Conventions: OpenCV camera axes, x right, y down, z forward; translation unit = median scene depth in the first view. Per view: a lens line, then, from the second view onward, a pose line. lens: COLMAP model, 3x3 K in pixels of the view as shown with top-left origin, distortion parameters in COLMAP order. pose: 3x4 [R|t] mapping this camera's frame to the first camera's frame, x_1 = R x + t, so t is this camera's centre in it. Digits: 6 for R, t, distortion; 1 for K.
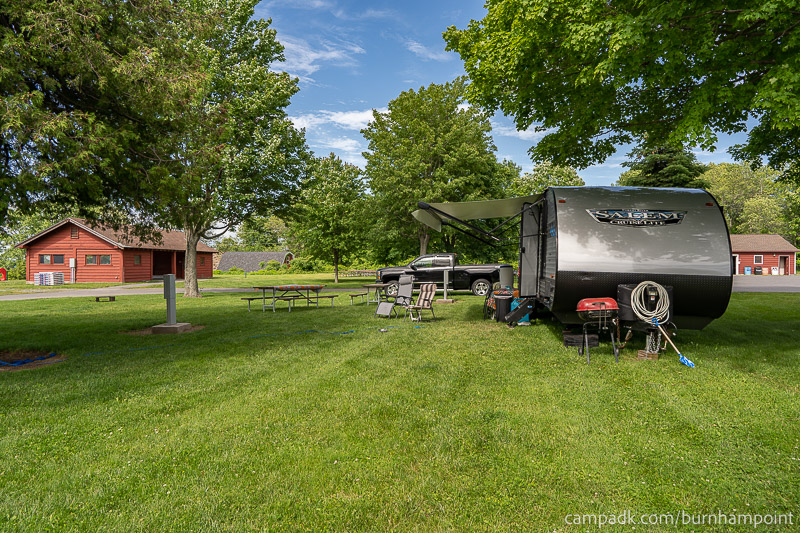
lens RADIAL K [[526.8, 0, 400.0], [0, 526.8, 266.5], [0, 0, 1]] dist [-0.007771, 0.001680]
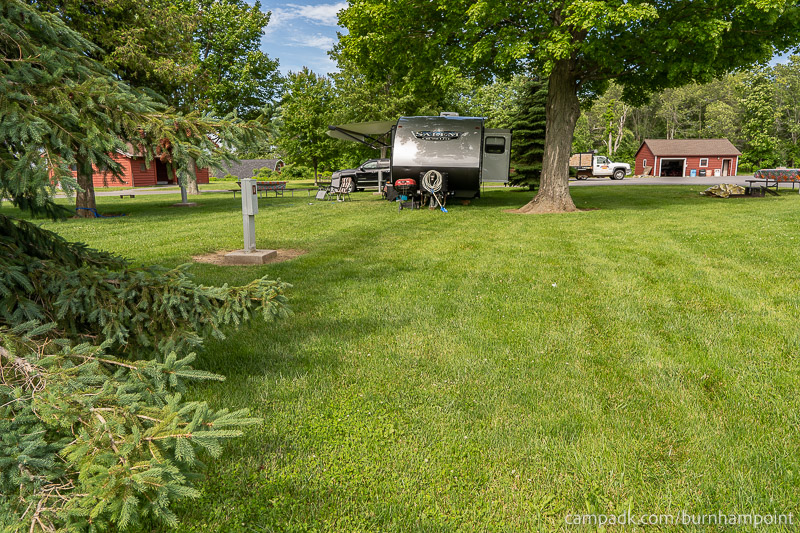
lens RADIAL K [[526.8, 0, 400.0], [0, 526.8, 266.5], [0, 0, 1]] dist [-0.007771, 0.001680]
pose [[0.999957, -0.009226, -0.000671, 0.070467], [0.009203, 0.984921, 0.172759, 0.008291], [-0.000933, -0.172758, 0.984964, -0.194205]]
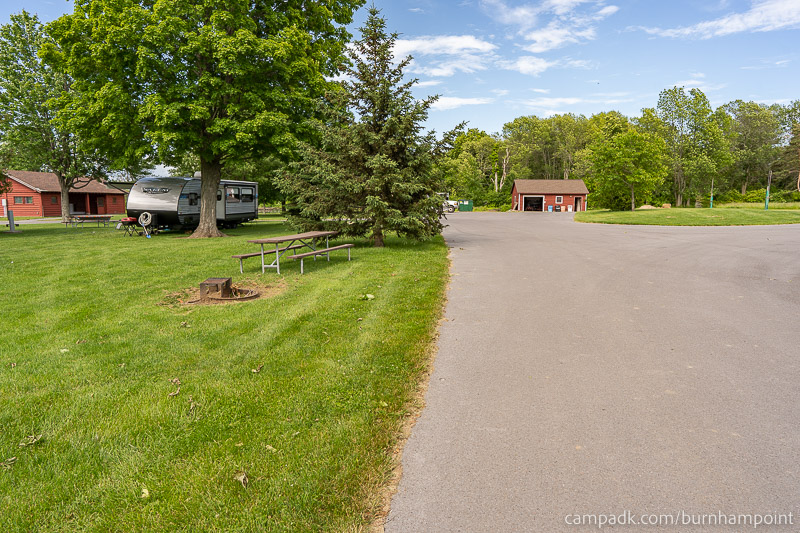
lens RADIAL K [[526.8, 0, 400.0], [0, 526.8, 266.5], [0, 0, 1]] dist [-0.007771, 0.001680]
pose [[0.999110, -0.003714, 0.042025, 0.377105], [-0.001287, 0.992971, 0.118349, -0.004534], [-0.042169, -0.118298, 0.992082, -0.457079]]
